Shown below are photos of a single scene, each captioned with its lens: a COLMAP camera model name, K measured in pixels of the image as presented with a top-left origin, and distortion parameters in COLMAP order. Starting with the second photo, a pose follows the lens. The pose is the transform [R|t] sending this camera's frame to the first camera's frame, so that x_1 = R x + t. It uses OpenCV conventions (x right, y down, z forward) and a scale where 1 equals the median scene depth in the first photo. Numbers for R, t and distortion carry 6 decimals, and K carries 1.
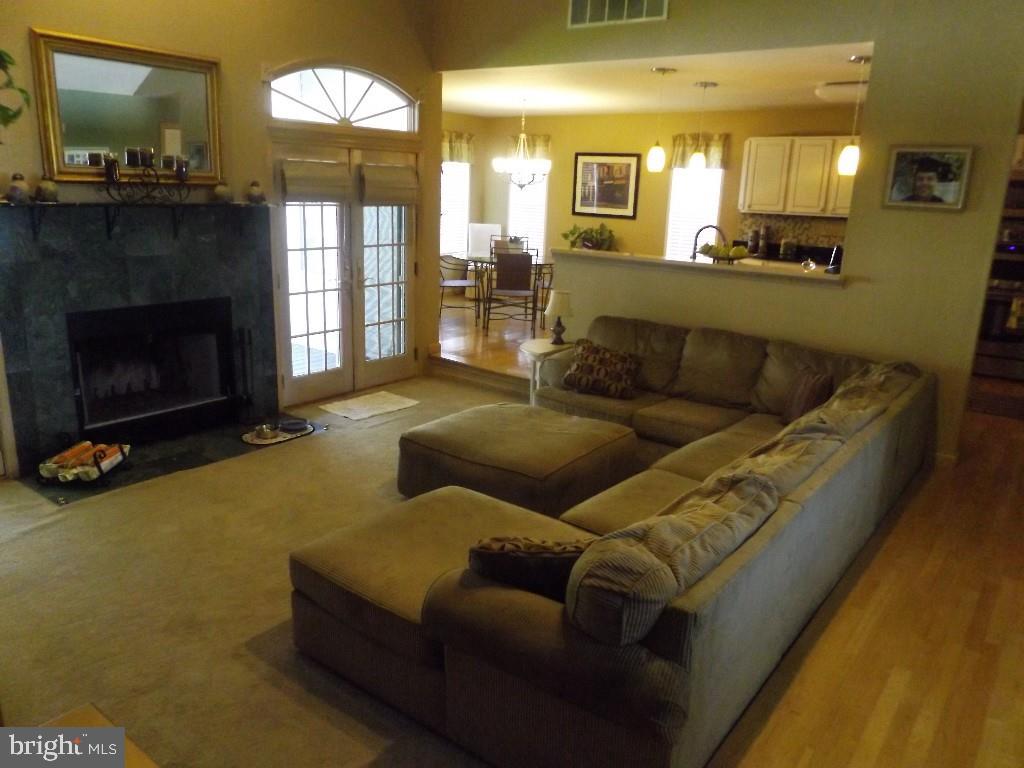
lens RADIAL K [[761.5, 0, 508.0], [0, 761.5, 384.5], [0, 0, 1]] dist [-0.004895, -0.008045]
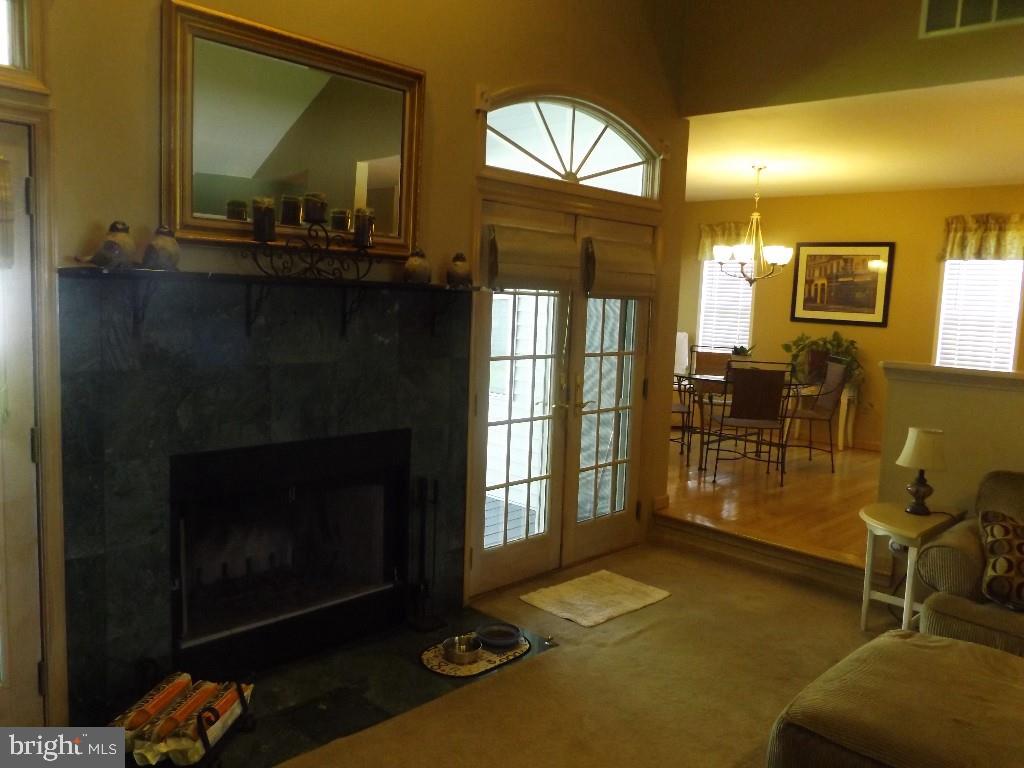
lens RADIAL K [[815.2, 0, 516.1], [0, 815.2, 382.4], [0, 0, 1]] dist [-0.005477, -0.013303]
pose [[0.994978, 0.015353, -0.098913, -0.213564], [-0.030384, 0.987866, -0.152305, -0.052480], [0.095375, 0.154545, 0.983371, 0.331404]]
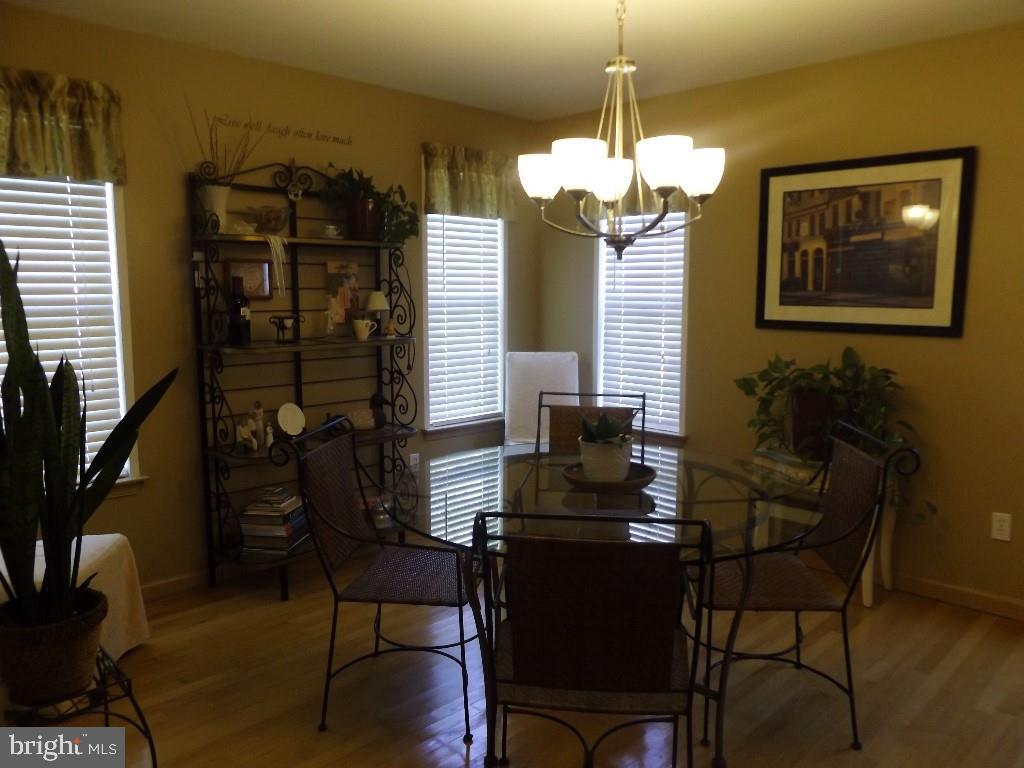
lens RADIAL K [[761.5, 0, 511.2], [0, 761.5, 382.3], [0, 0, 1]] dist [-0.004895, -0.008045]
pose [[0.990294, -0.023215, -0.137037, 0.024660], [0.004412, 0.990706, -0.135950, -0.276603], [0.138920, 0.134025, 0.981192, 1.170999]]
